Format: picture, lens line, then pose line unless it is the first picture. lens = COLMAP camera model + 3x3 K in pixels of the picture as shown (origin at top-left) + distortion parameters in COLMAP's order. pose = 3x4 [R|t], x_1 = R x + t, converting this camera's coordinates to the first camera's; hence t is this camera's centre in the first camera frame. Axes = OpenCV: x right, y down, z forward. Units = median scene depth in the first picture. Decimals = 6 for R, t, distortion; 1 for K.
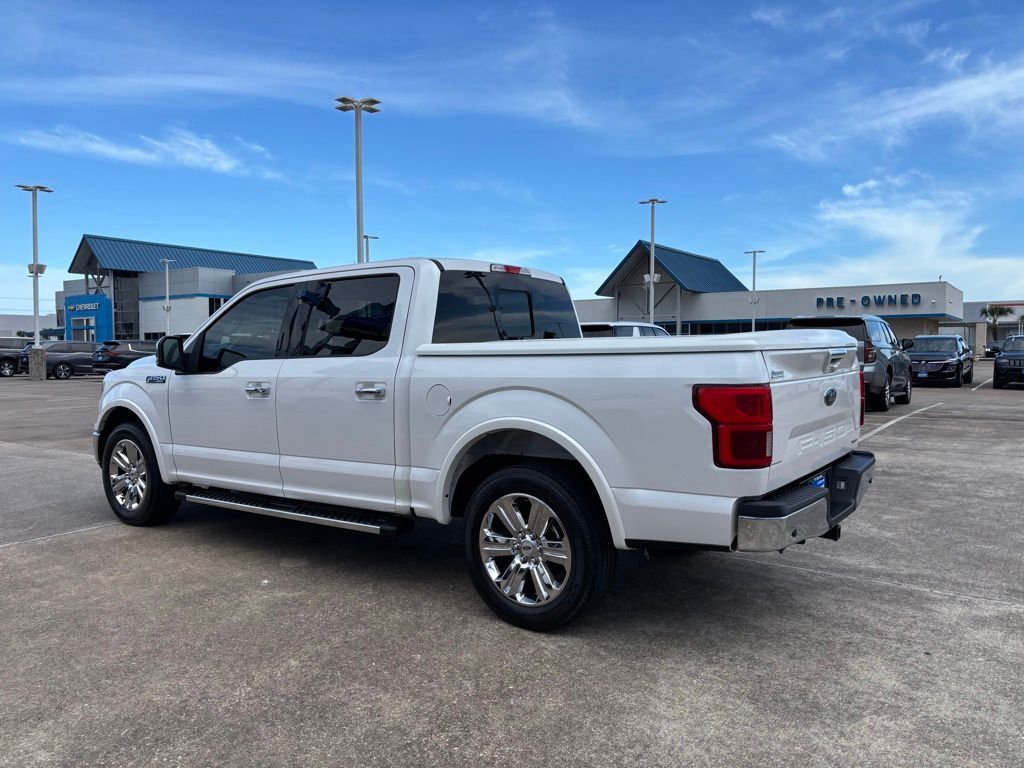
lens RADIAL K [[772.0, 0, 502.9], [0, 772.0, 380.3], [0, 0, 1]] dist [0.049896, -0.050771]
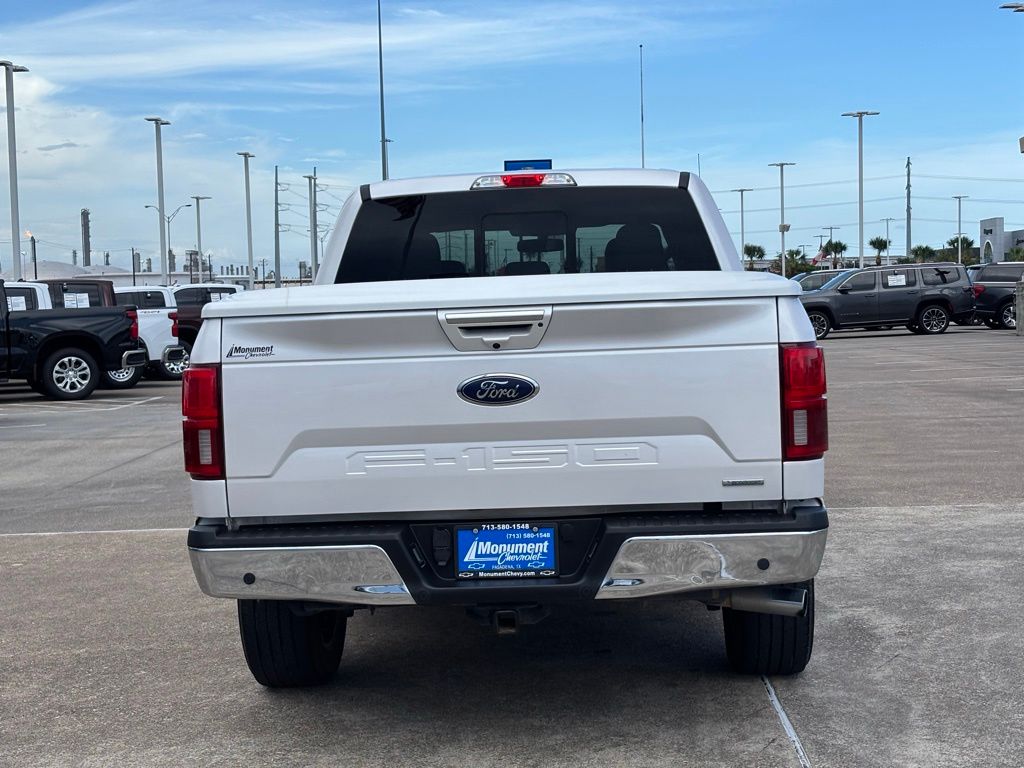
lens RADIAL K [[1539.0, 0, 510.8], [0, 1539.0, 402.3], [0, 0, 1]] dist [0.222710, -0.851545]
pose [[0.543786, 0.043711, -0.838085, 1.083096], [-0.007271, 0.998851, 0.047378, -0.019368], [0.839193, -0.019670, 0.543478, 0.289222]]
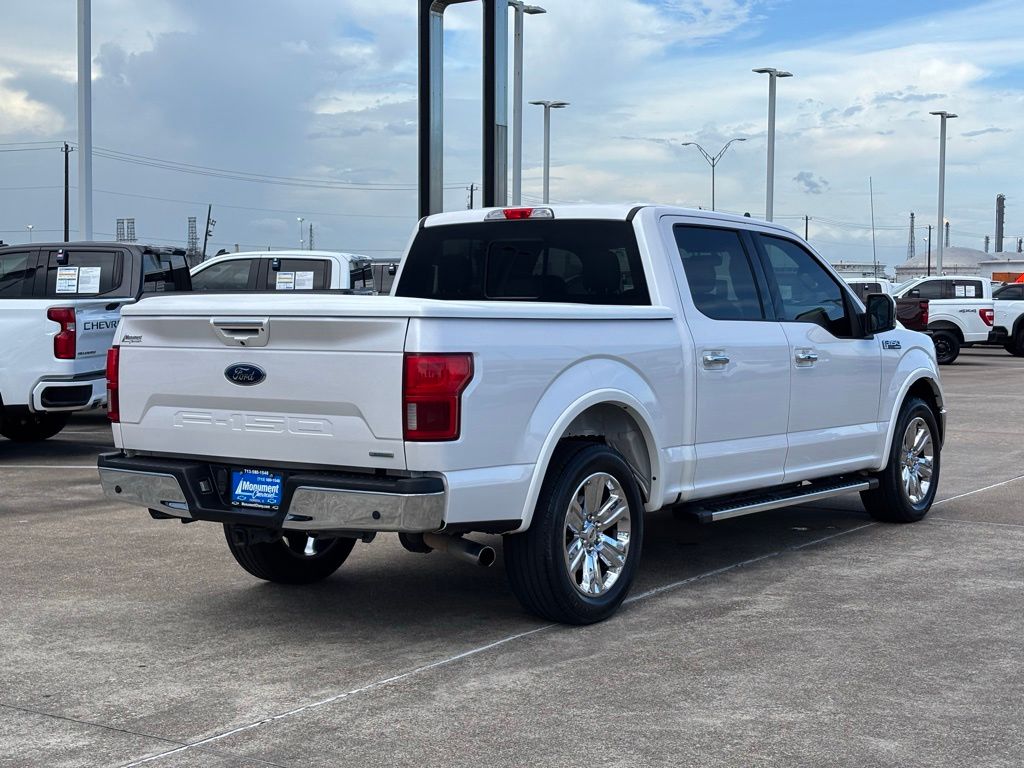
lens RADIAL K [[1539.0, 0, 510.8], [0, 1539.0, 402.3], [0, 0, 1]] dist [0.222710, -0.851545]
pose [[0.004612, 0.072133, -0.997384, 1.606065], [-0.045435, 0.996380, 0.071850, -0.062945], [0.998957, 0.044985, 0.007873, 0.984236]]
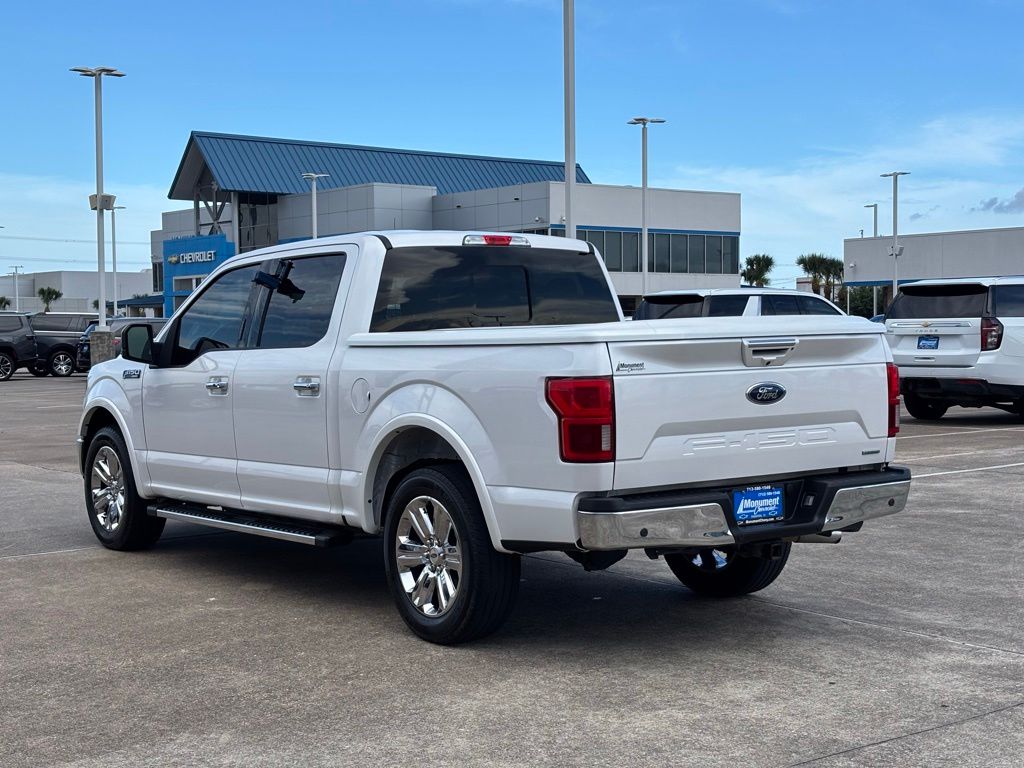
lens RADIAL K [[1539.0, 0, 510.8], [0, 1539.0, 402.3], [0, 0, 1]] dist [0.222710, -0.851545]
pose [[0.955636, 0.008173, -0.294437, 0.503796], [-0.005531, 0.999937, 0.009806, 0.012084], [0.294498, -0.007742, 0.955621, -0.556301]]
